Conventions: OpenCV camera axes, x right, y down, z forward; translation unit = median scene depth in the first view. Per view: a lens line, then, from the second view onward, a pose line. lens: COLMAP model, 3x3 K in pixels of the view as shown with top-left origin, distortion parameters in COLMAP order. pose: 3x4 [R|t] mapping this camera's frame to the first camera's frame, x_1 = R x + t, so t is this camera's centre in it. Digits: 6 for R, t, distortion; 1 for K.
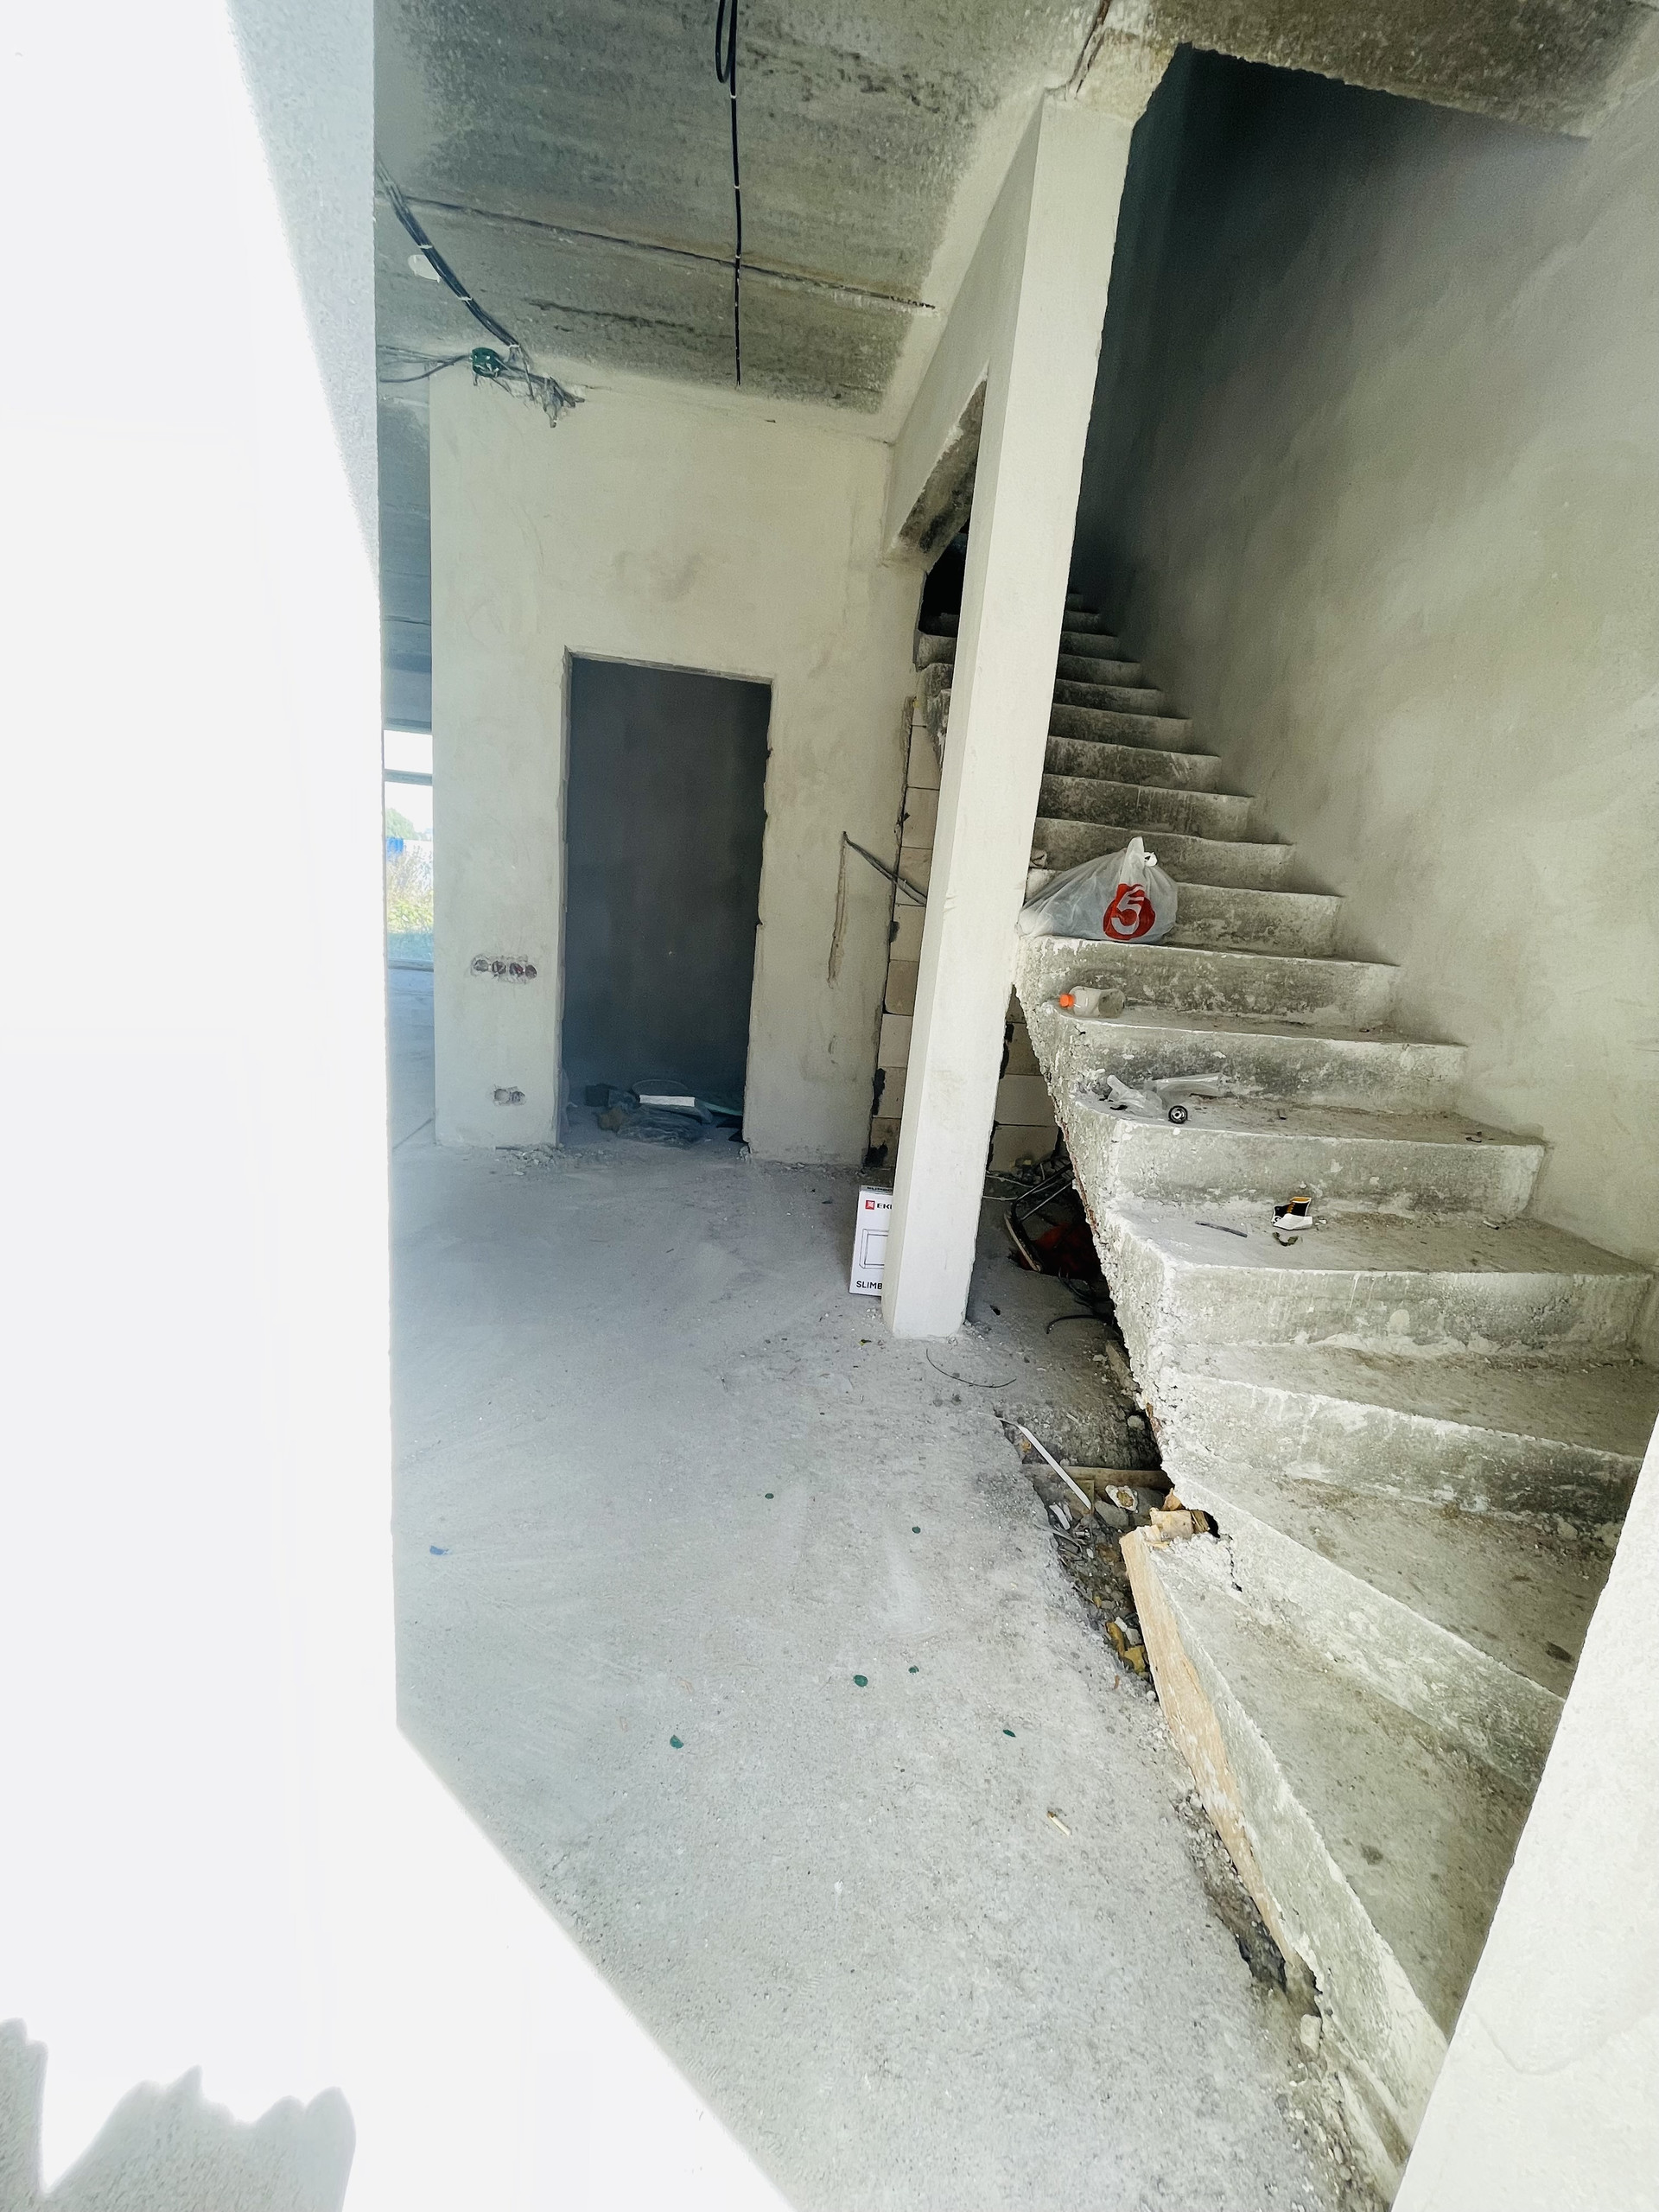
lens RADIAL K [[884.5, 0, 839.9], [0, 884.5, 1098.5], [0, 0, 1]] dist [-0.001359, -0.000439]
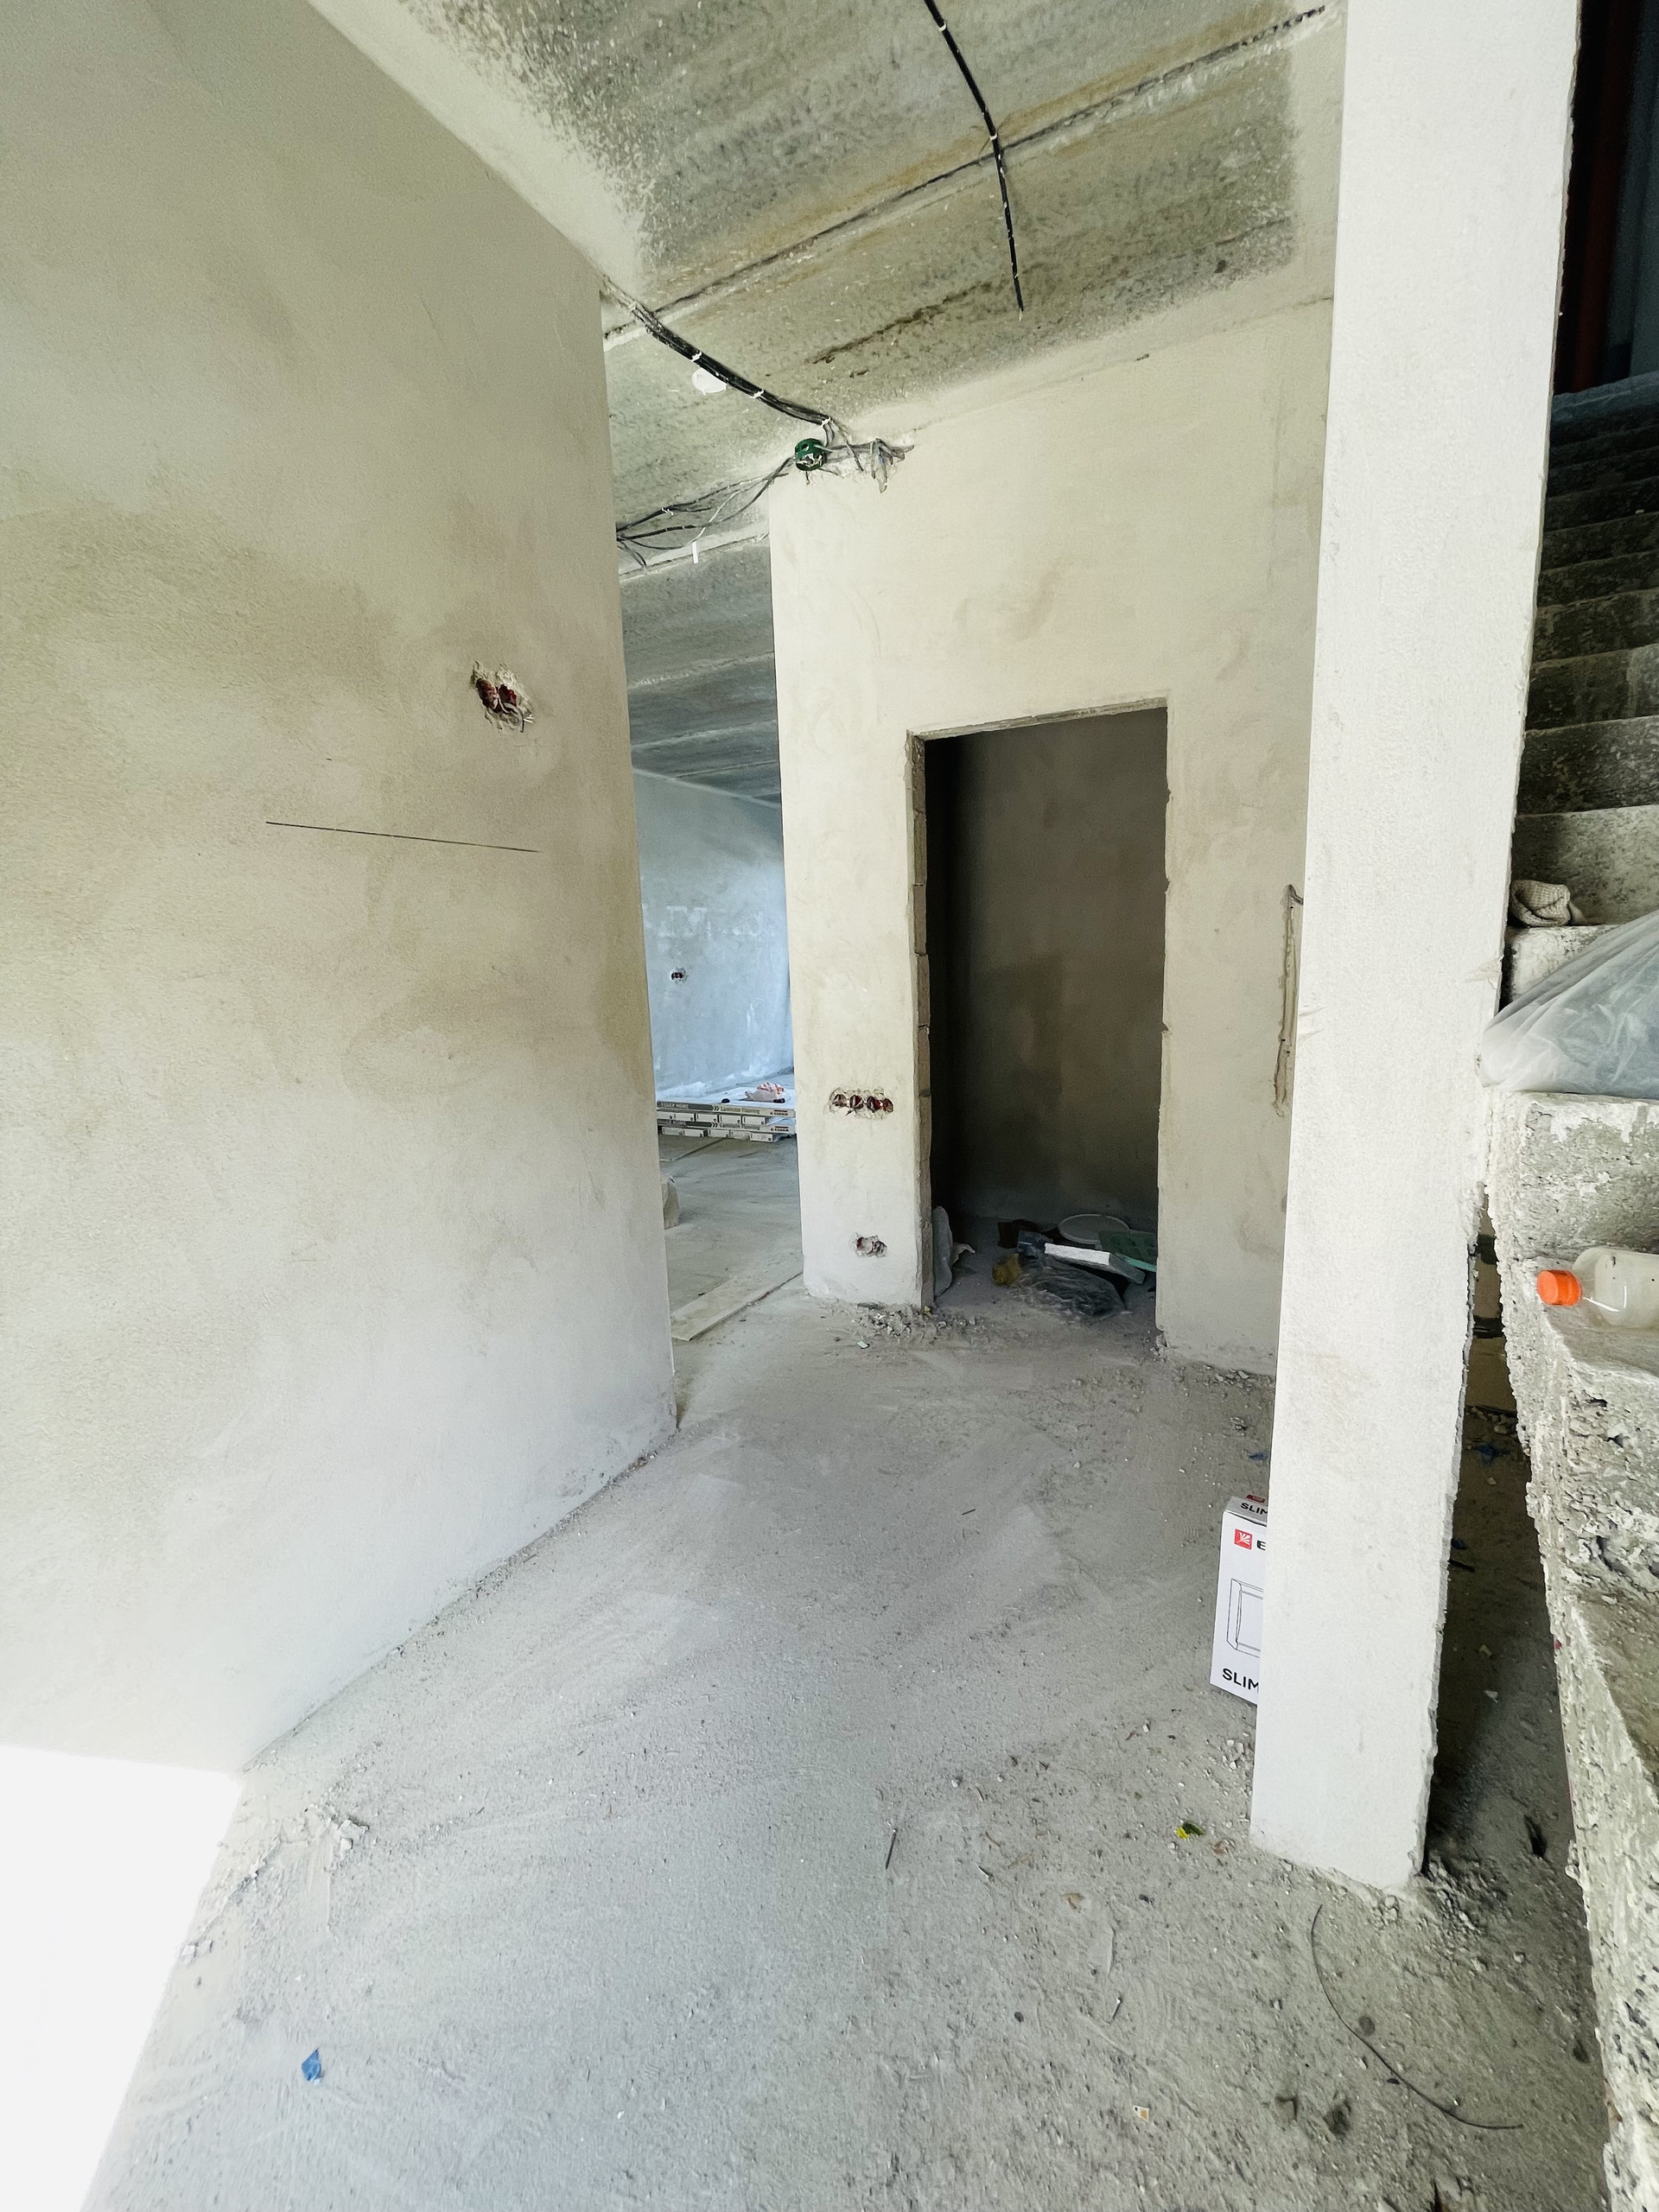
lens RADIAL K [[884.5, 0, 839.9], [0, 884.5, 1098.5], [0, 0, 1]] dist [-0.001359, -0.000439]
pose [[0.800574, -0.024255, -0.598743, 0.158061], [-0.025674, 0.996875, -0.074712, -0.102318], [0.598684, 0.075185, 0.797449, 0.341994]]
